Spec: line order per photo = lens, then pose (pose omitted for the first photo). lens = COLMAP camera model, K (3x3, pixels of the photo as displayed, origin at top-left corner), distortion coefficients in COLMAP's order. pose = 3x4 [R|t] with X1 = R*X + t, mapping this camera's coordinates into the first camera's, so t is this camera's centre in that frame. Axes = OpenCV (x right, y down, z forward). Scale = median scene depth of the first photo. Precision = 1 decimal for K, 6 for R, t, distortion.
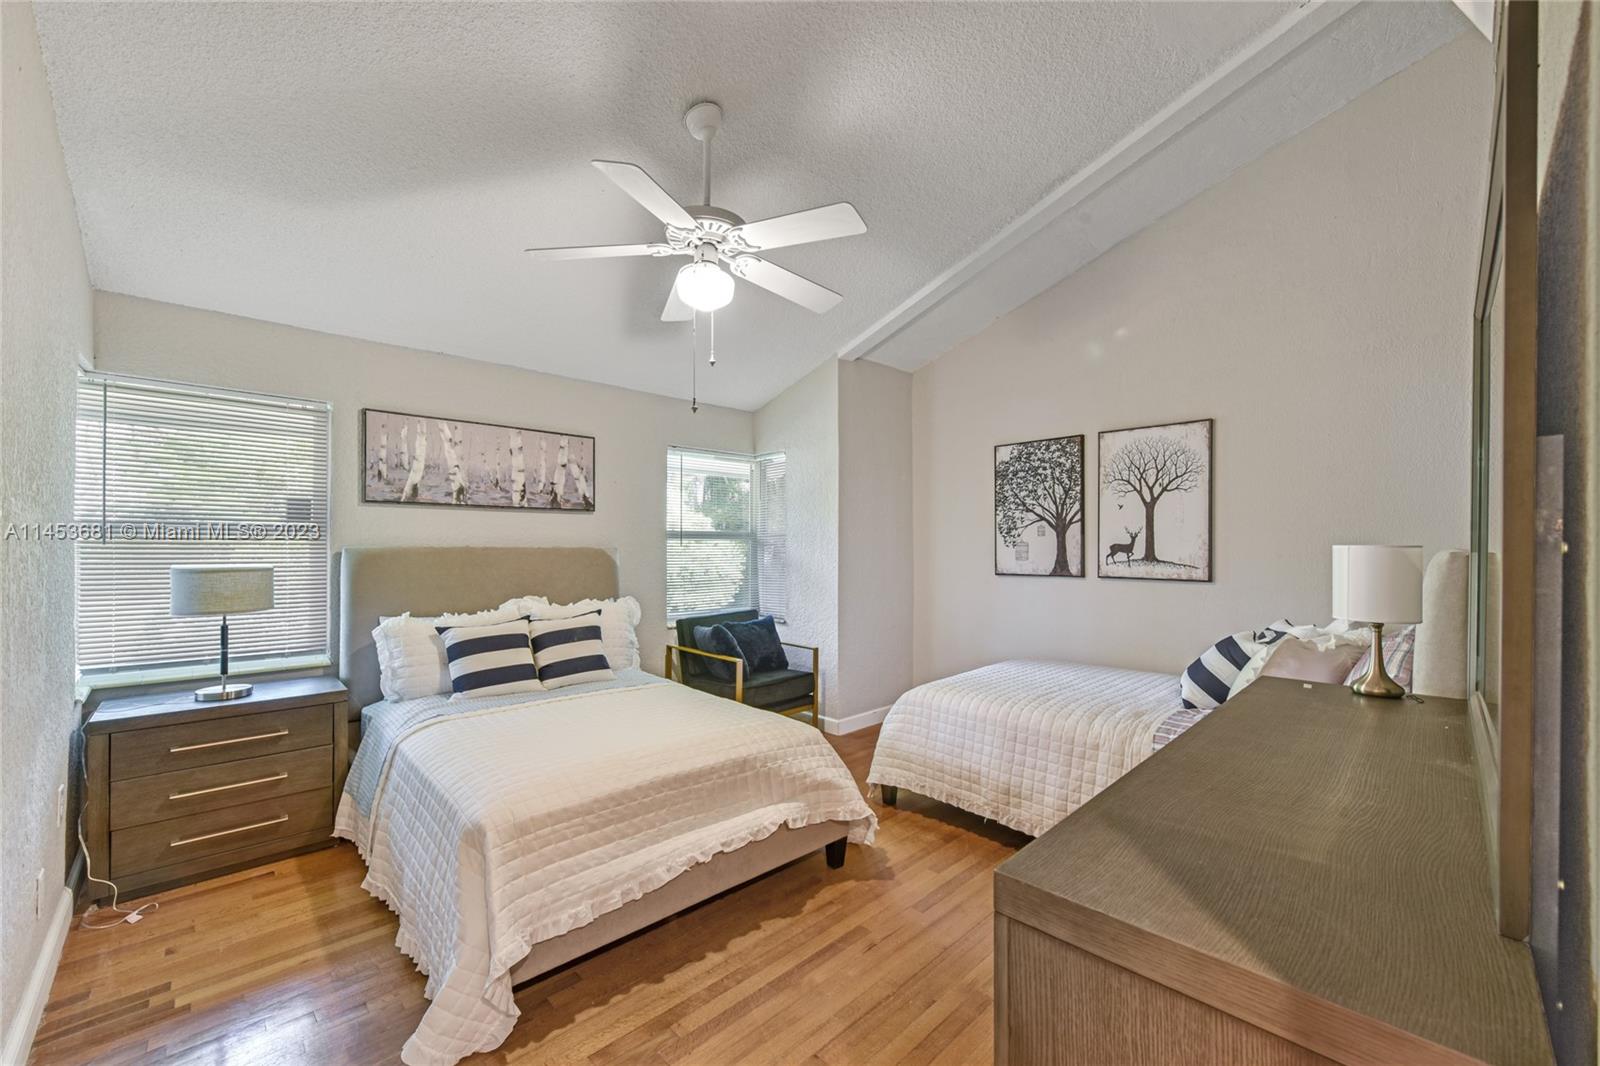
lens RADIAL K [[635.3, 0, 806.2], [0, 635.3, 546.0], [0, 0, 1]] dist [0.001991, -0.000049]
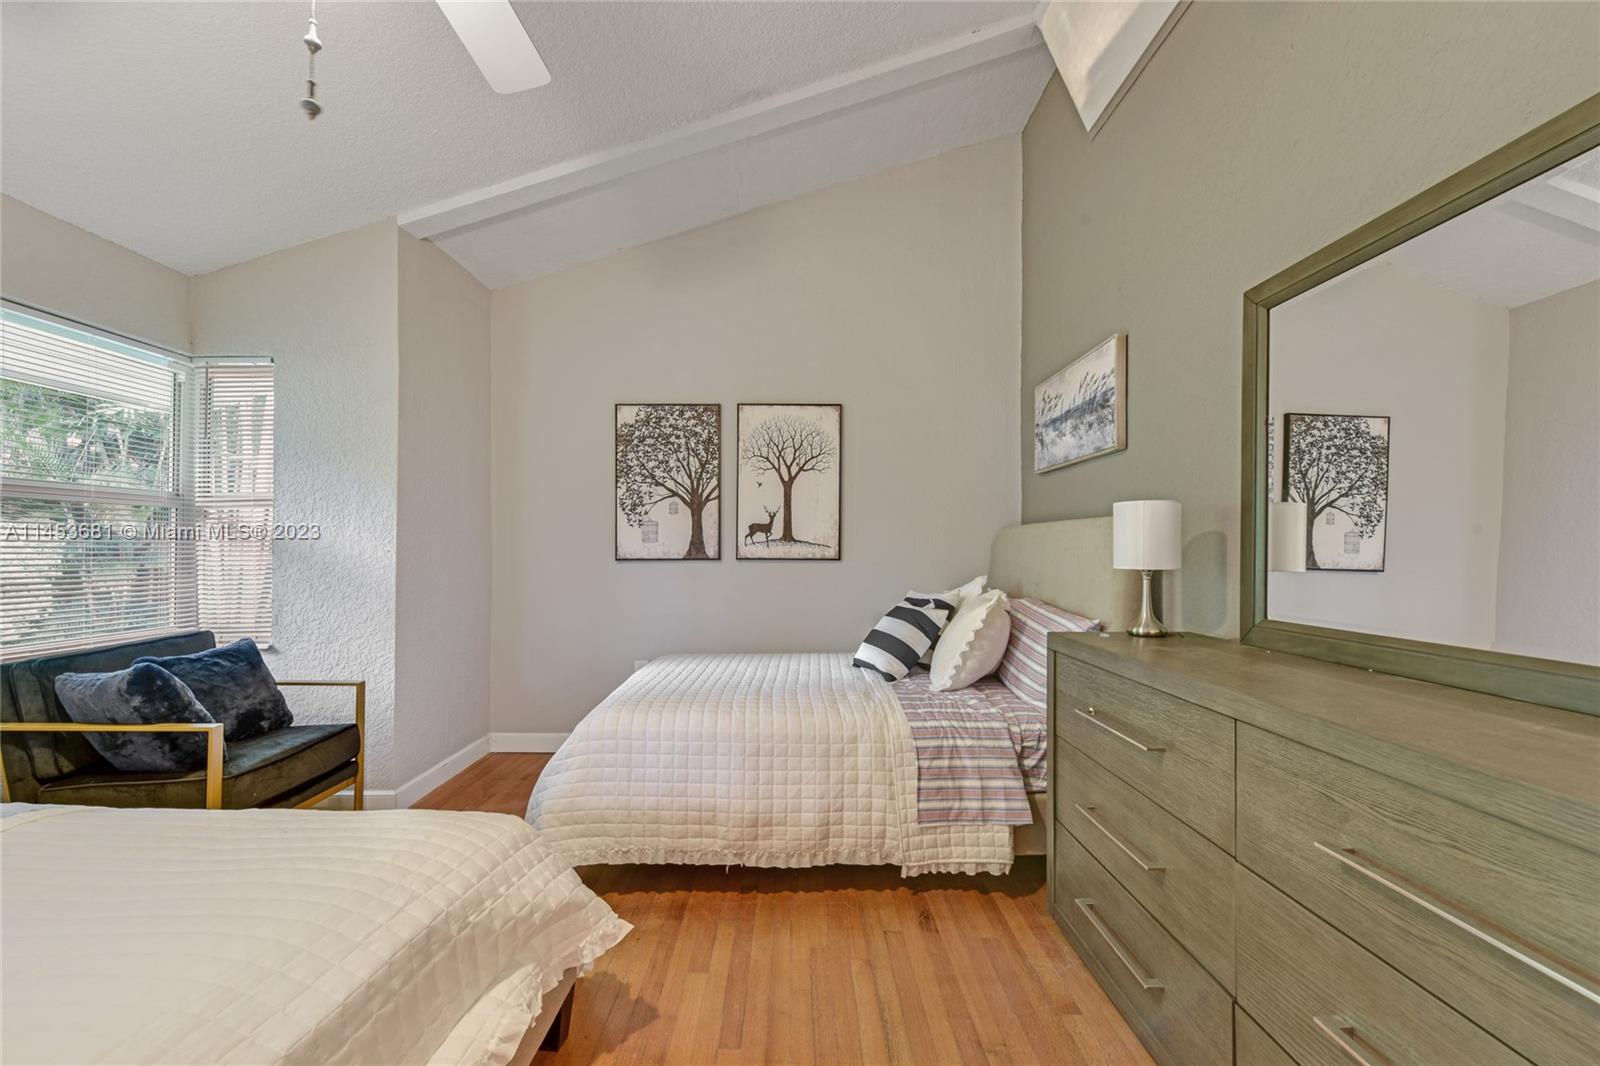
lens RADIAL K [[635.3, 0, 806.2], [0, 635.3, 546.0], [0, 0, 1]] dist [0.001991, -0.000049]
pose [[0.688138, 0.004676, 0.725564, -0.142992], [0.000646, 0.999975, -0.007056, 0.035983], [-0.725579, 0.005324, 0.688118, 0.284022]]
